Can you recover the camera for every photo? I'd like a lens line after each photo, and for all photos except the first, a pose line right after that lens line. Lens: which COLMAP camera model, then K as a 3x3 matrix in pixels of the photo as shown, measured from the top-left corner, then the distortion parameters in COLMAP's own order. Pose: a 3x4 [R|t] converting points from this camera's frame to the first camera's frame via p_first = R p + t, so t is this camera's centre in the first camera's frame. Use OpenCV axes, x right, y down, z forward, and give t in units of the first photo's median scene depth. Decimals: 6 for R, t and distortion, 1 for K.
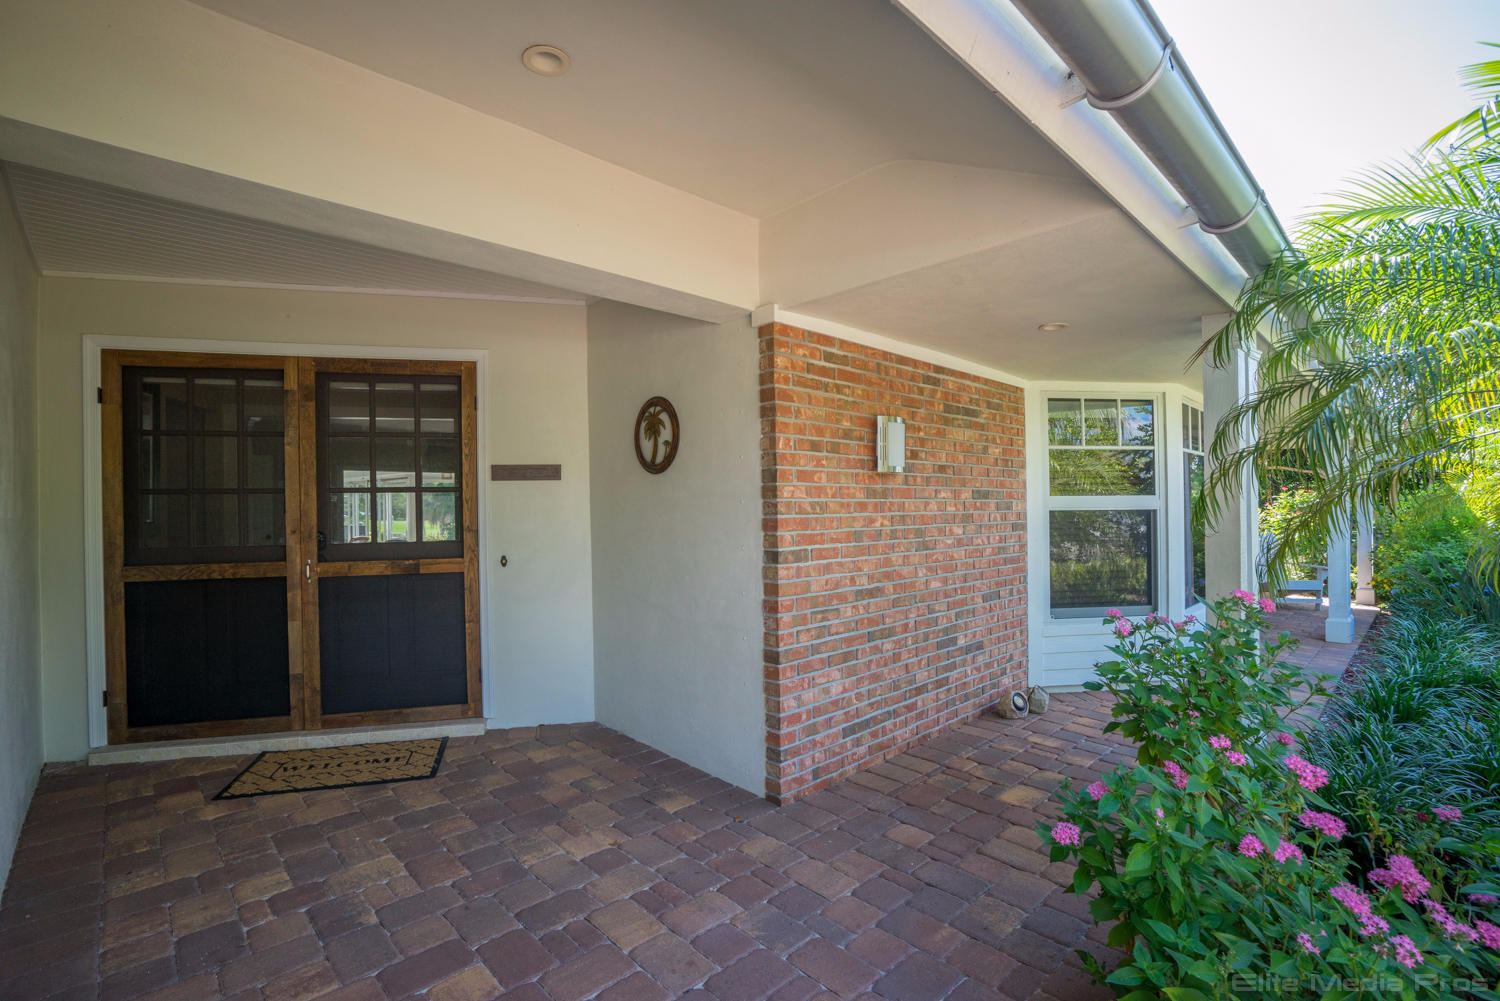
lens RADIAL K [[672.9, 0, 749.6], [0, 672.9, 499.3], [0, 0, 1]] dist [-0.000128, 0.000067]
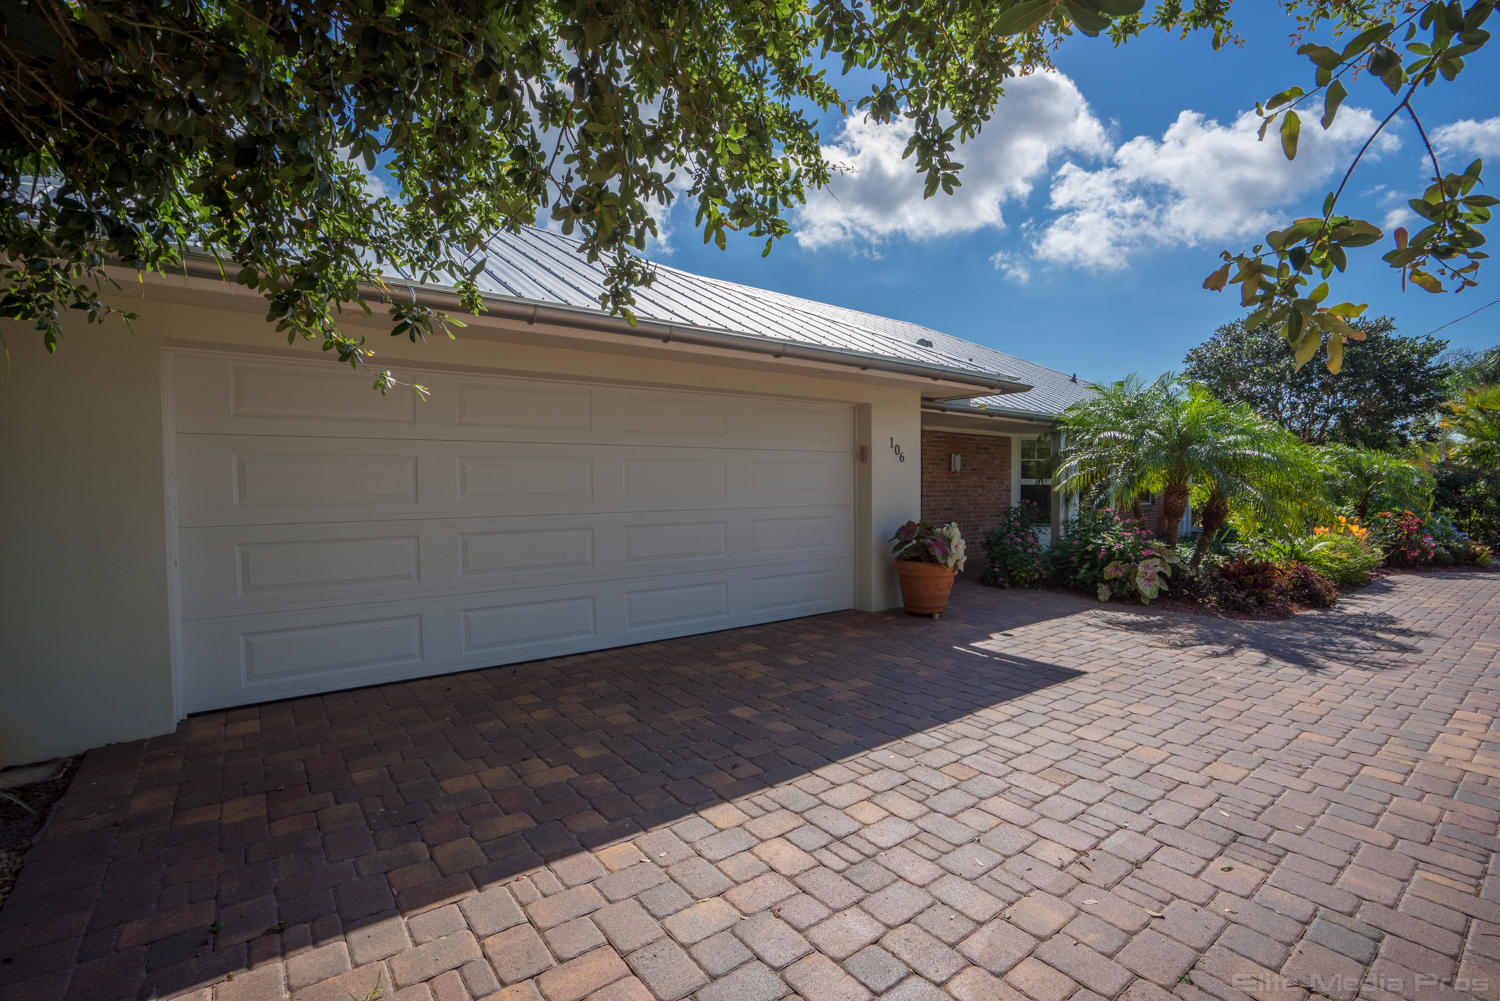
lens RADIAL K [[672.9, 0, 752.2], [0, 672.9, 499.8], [0, 0, 1]] dist [-0.000128, 0.000067]
pose [[0.994248, 0.004339, -0.107018, -0.340553], [-0.002224, 0.999800, 0.019869, 0.029021], [0.107083, -0.019516, 0.994059, -1.903839]]
